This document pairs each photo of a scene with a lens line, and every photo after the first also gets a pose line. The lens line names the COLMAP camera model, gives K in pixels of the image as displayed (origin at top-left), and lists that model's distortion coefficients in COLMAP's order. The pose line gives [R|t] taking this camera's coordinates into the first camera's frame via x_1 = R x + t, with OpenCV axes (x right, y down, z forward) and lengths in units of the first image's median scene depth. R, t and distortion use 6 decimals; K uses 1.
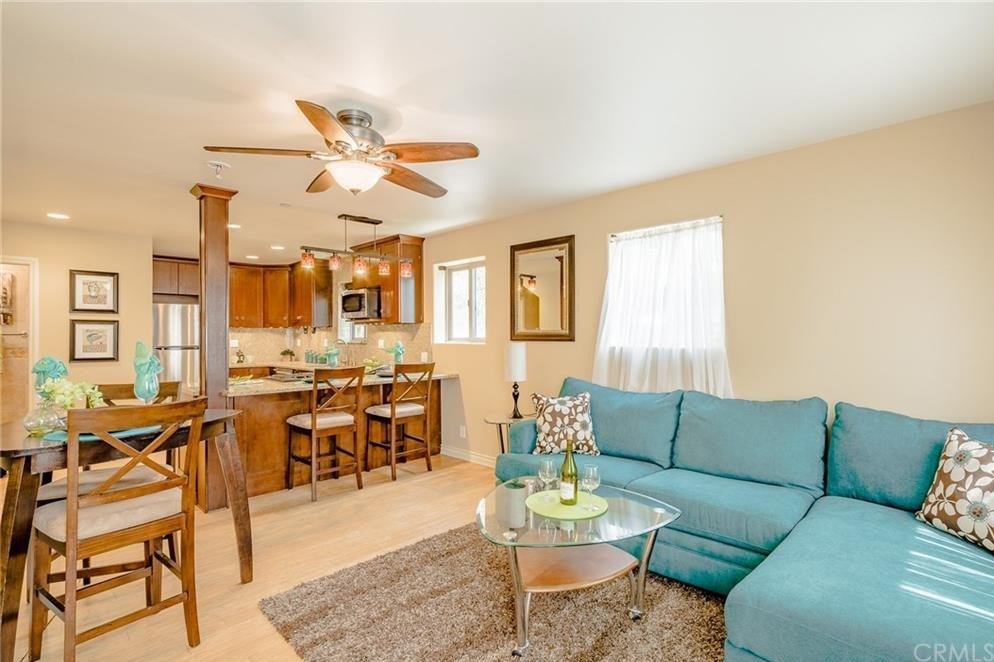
lens RADIAL K [[485.4, 0, 506.3], [0, 485.4, 330.0], [0, 0, 1]] dist [0.000454, 0.000648]
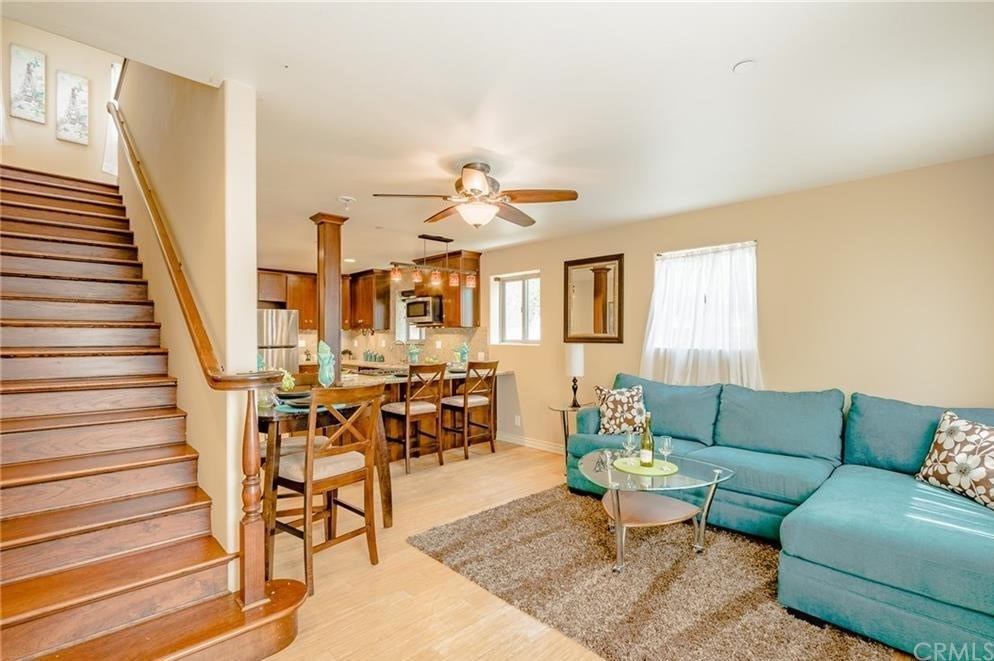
lens RADIAL K [[465.8, 0, 502.3], [0, 465.8, 340.9], [0, 0, 1]] dist [0.001673, 0.000933]
pose [[0.999766, 0.005939, -0.020799, -0.164478], [-0.005569, 0.999826, 0.017785, -0.001724], [0.020901, -0.017665, 0.999625, -0.182936]]
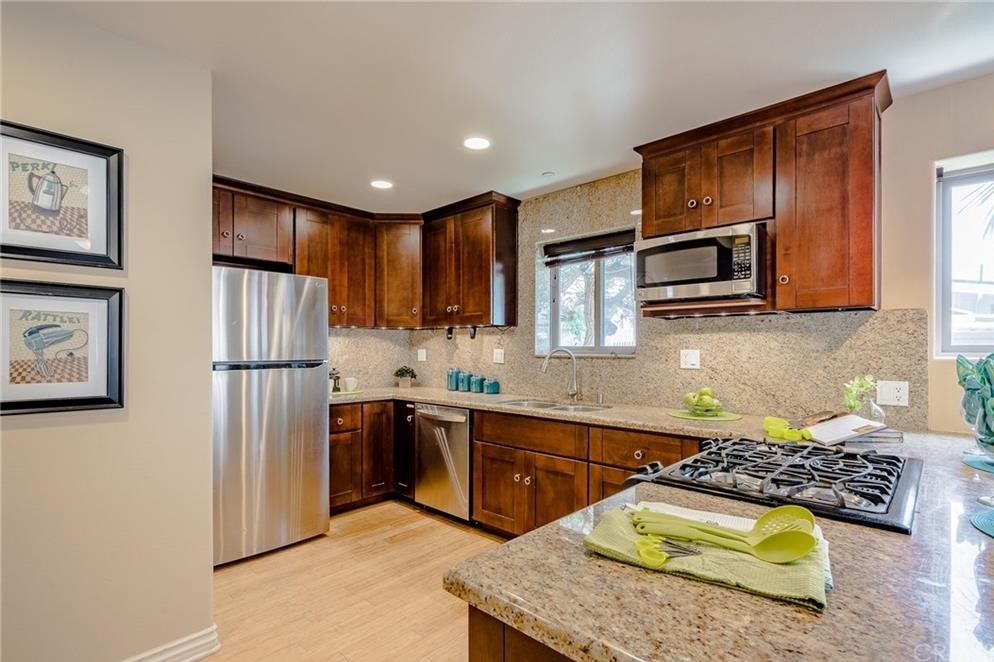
lens RADIAL K [[472.5, 0, 497.7], [0, 472.5, 348.3], [0, 0, 1]] dist [-0.000127, 0.000129]
pose [[0.999527, 0.006942, 0.029946, -0.883828], [-0.007277, 0.999912, 0.011070, 0.027867], [-0.029867, -0.011283, 0.999490, 1.071490]]
